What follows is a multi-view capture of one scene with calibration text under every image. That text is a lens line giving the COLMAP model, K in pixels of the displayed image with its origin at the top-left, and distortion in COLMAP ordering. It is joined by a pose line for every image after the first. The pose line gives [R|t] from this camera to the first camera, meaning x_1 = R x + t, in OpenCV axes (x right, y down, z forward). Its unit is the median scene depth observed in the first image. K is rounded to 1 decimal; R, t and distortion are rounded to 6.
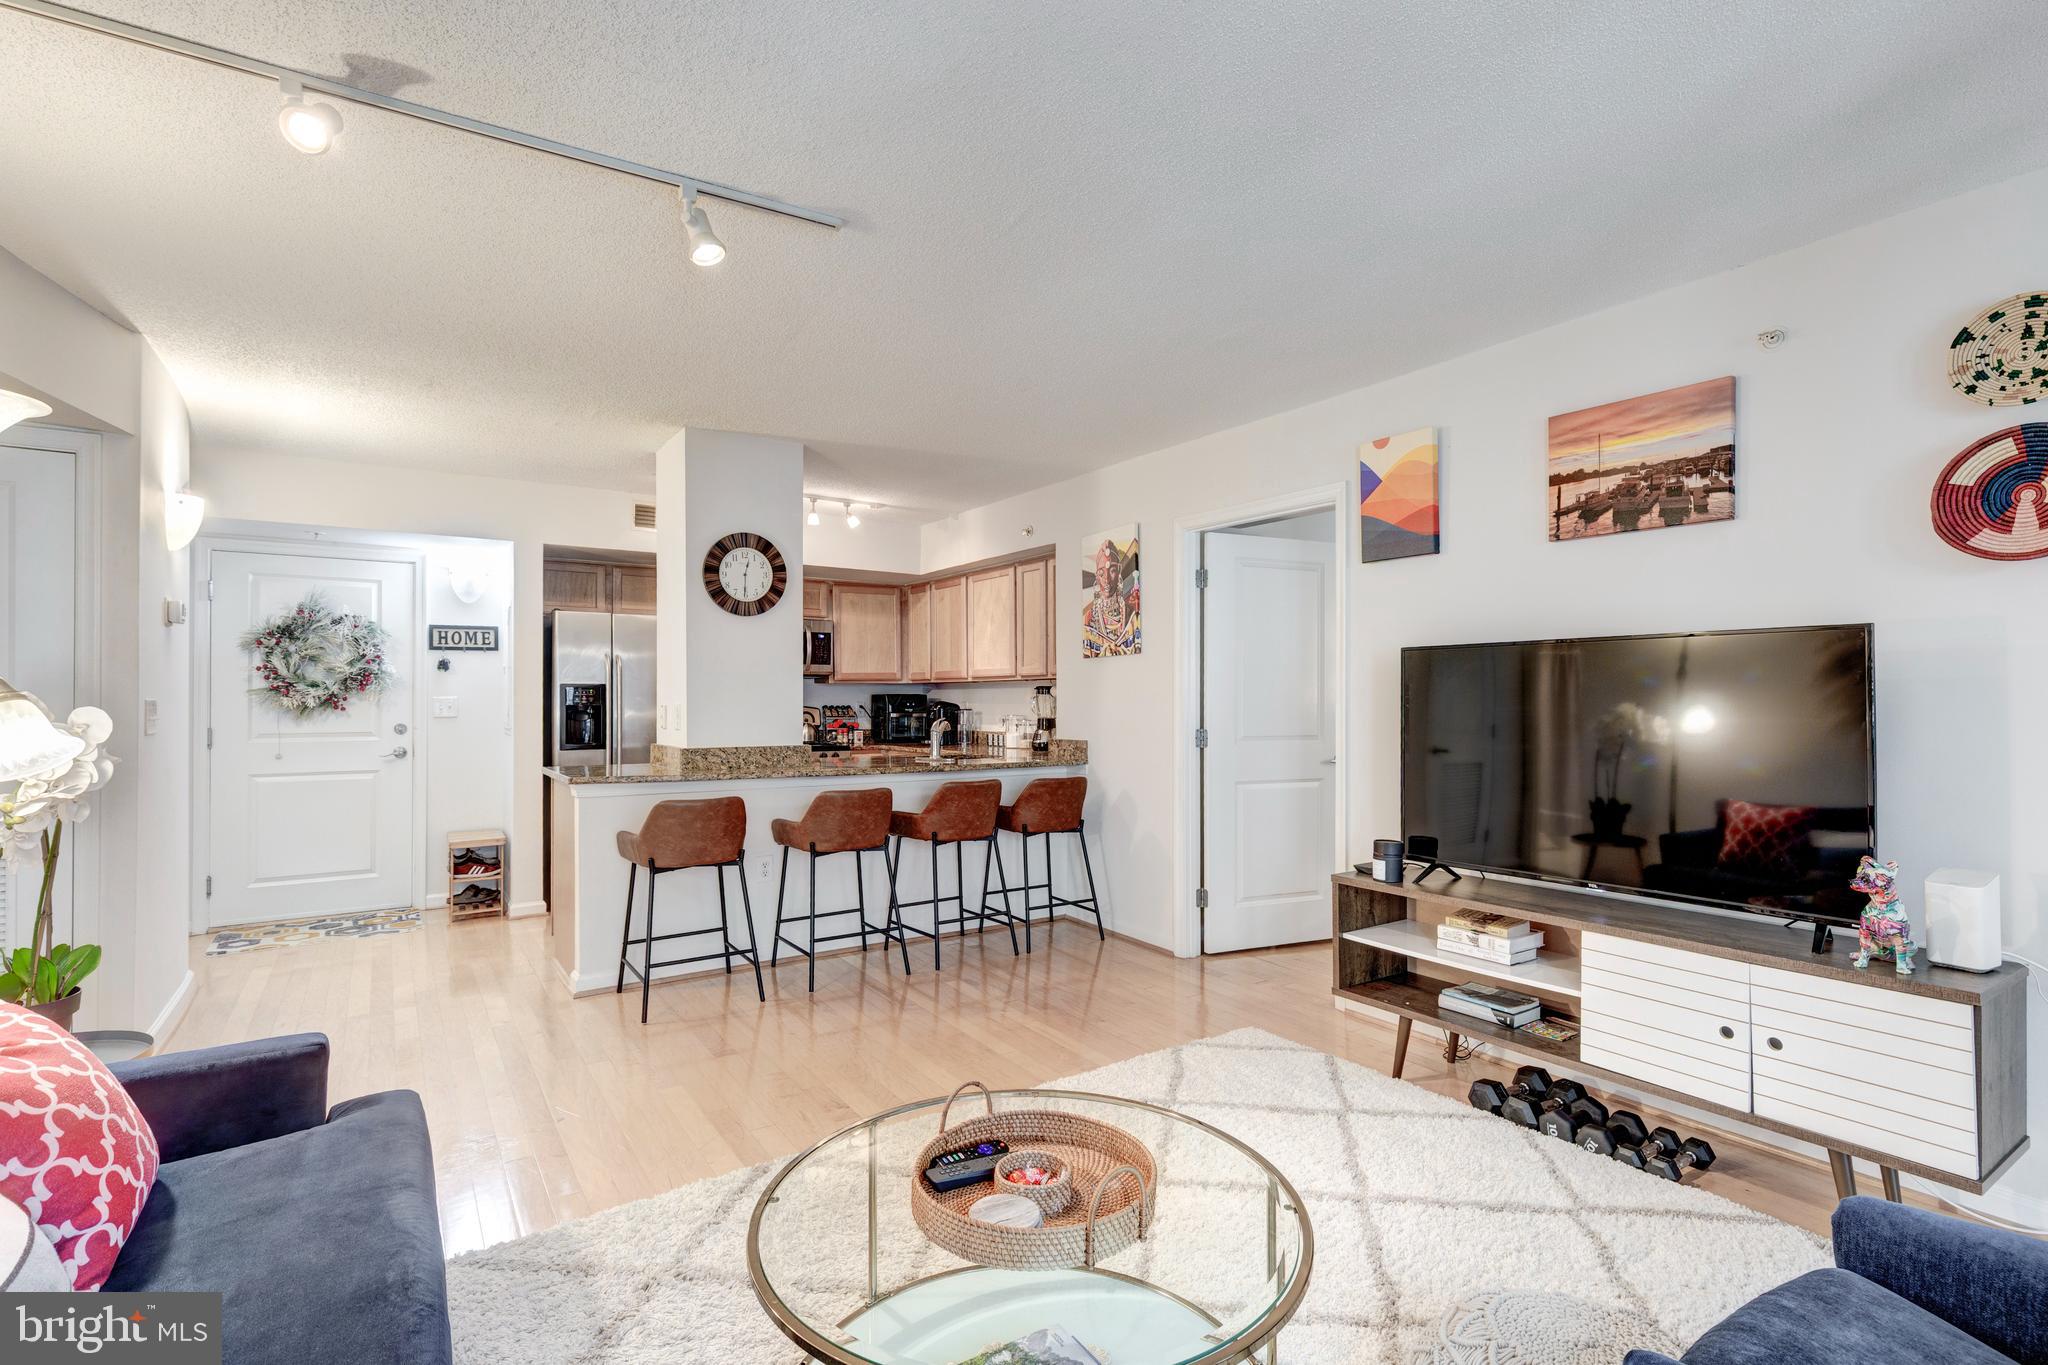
lens RADIAL K [[950.2, 0, 980.5], [0, 950.2, 682.8], [0, 0, 1]] dist [0.000652, -0.000295]
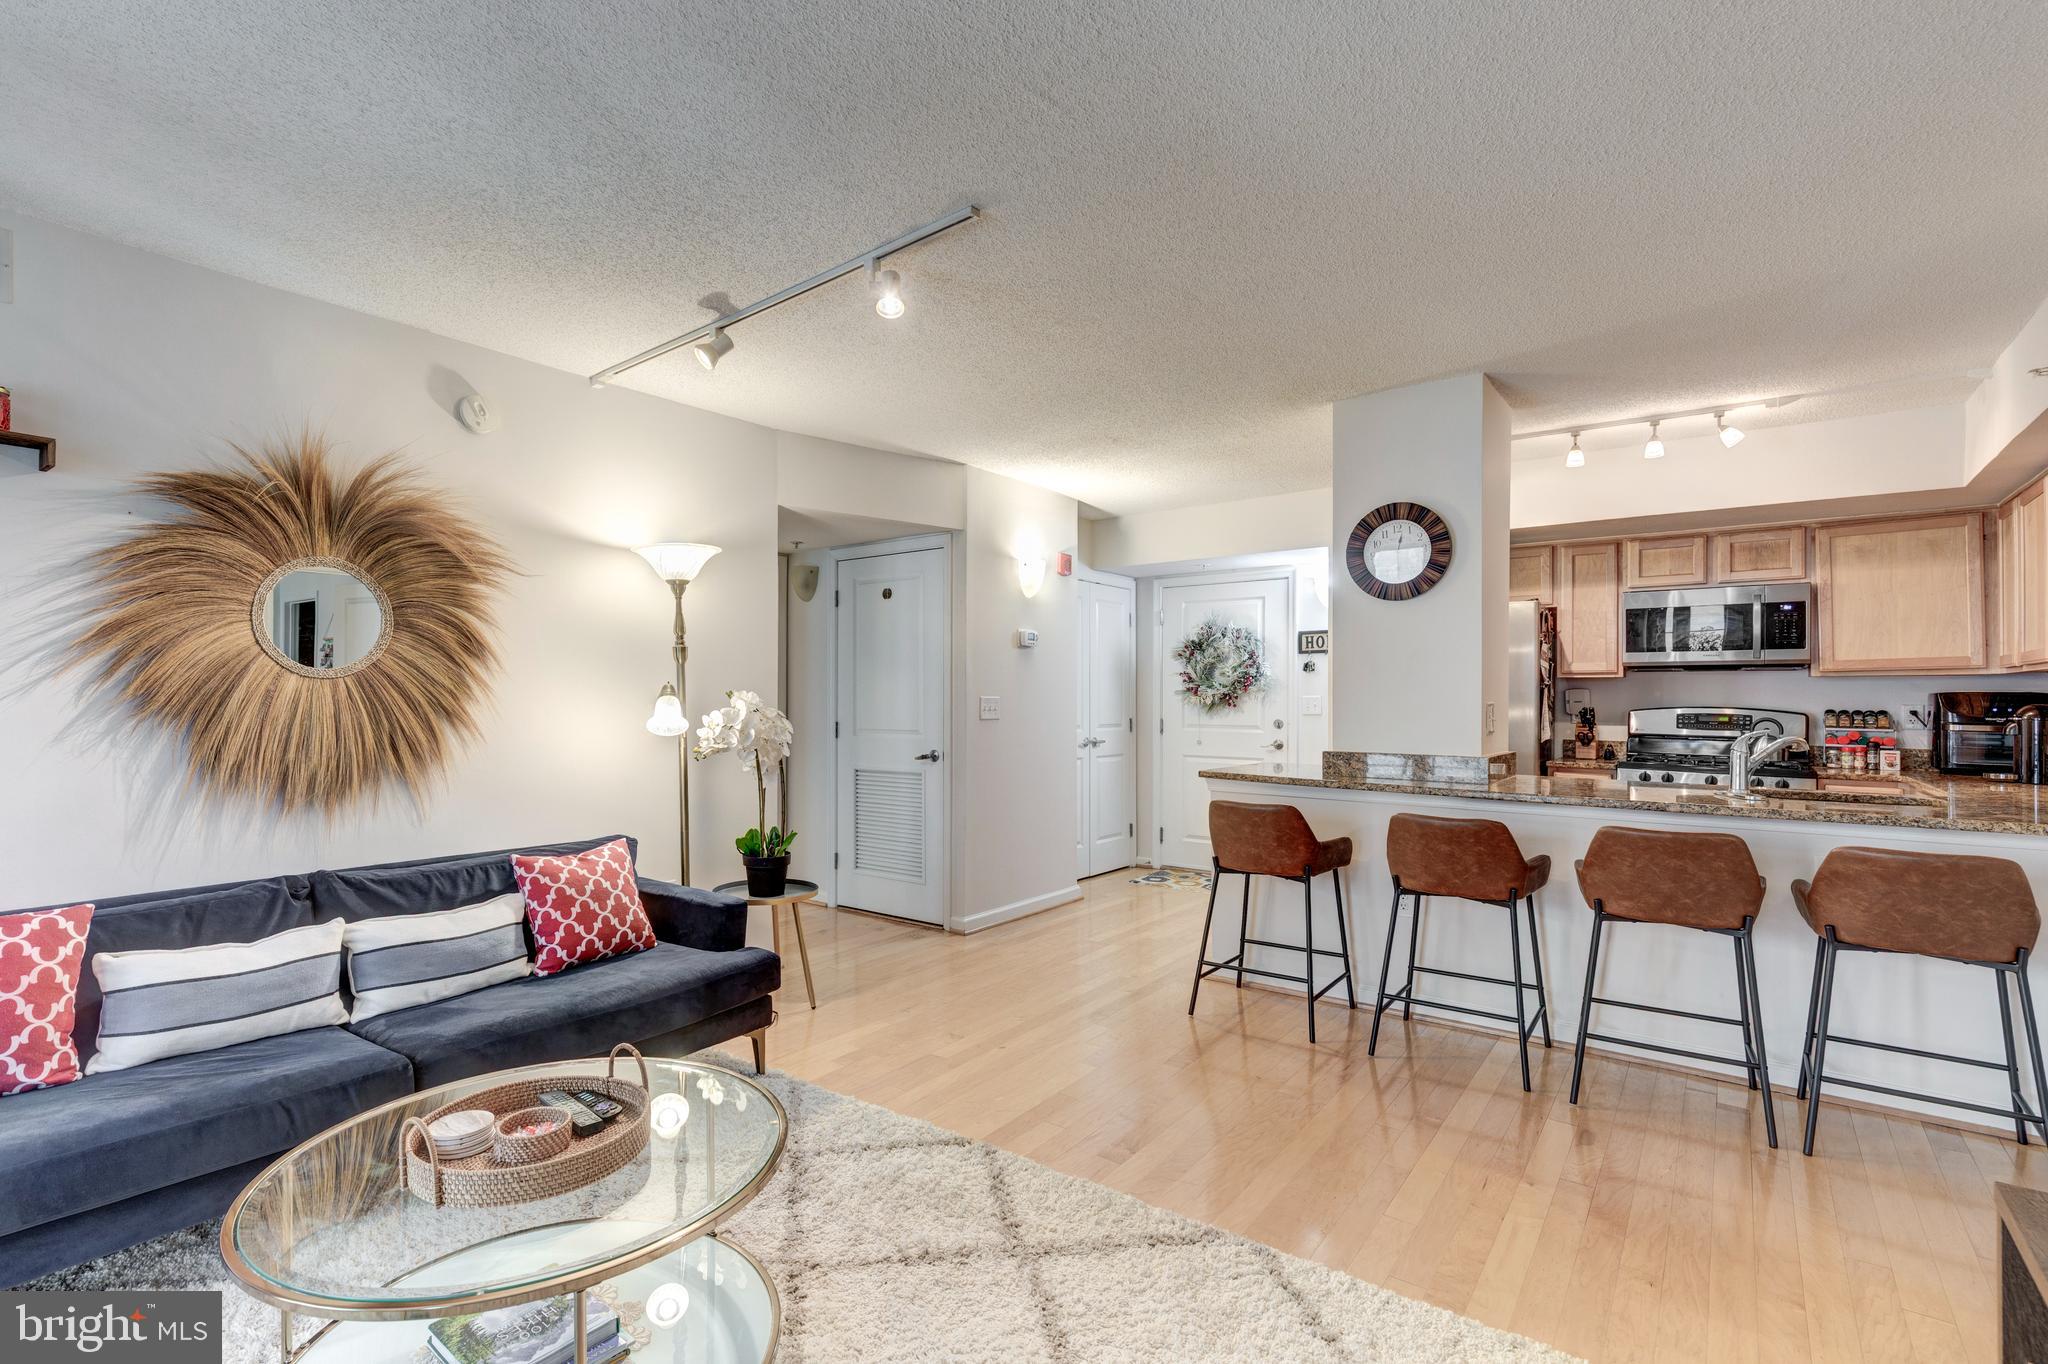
lens RADIAL K [[950.2, 0, 1015.7], [0, 950.2, 686.0], [0, 0, 1]] dist [0.000652, -0.000295]
pose [[0.341550, -0.009773, -0.939813, 0.380033], [0.011989, 0.999910, -0.006041, 0.006236], [0.939787, -0.009204, 0.341636, 0.337164]]
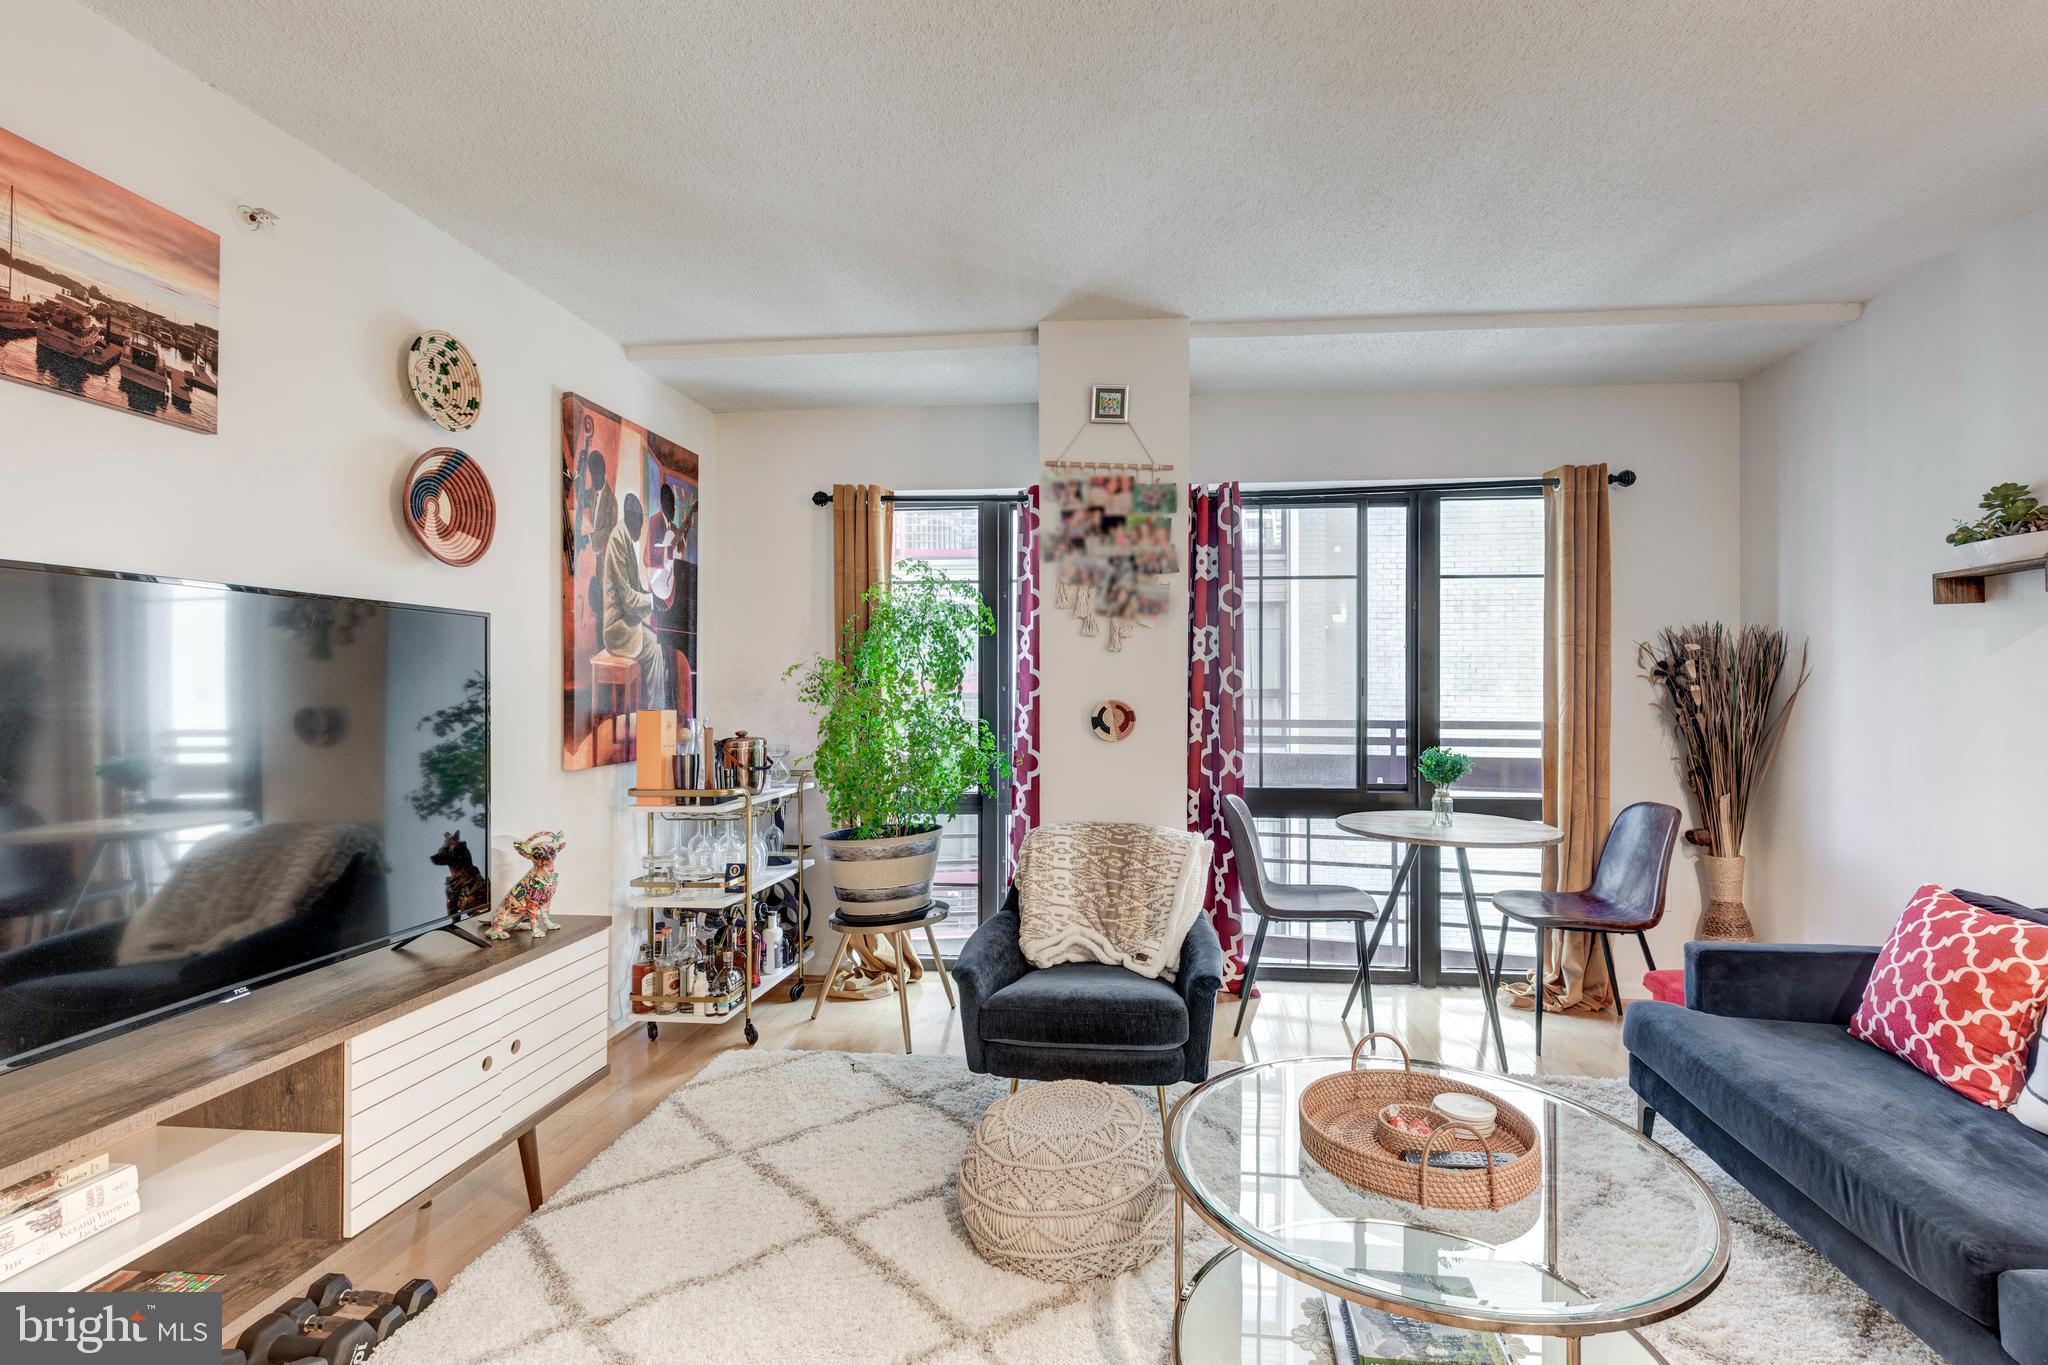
lens RADIAL K [[950.2, 0, 1023.8], [0, 950.2, 685.7], [0, 0, 1]] dist [0.000652, -0.000295]
pose [[-0.771812, 0.004132, 0.635838, -0.068263], [-0.009375, 0.999796, -0.017878, 0.012089], [-0.635782, -0.019760, -0.771616, 0.589655]]
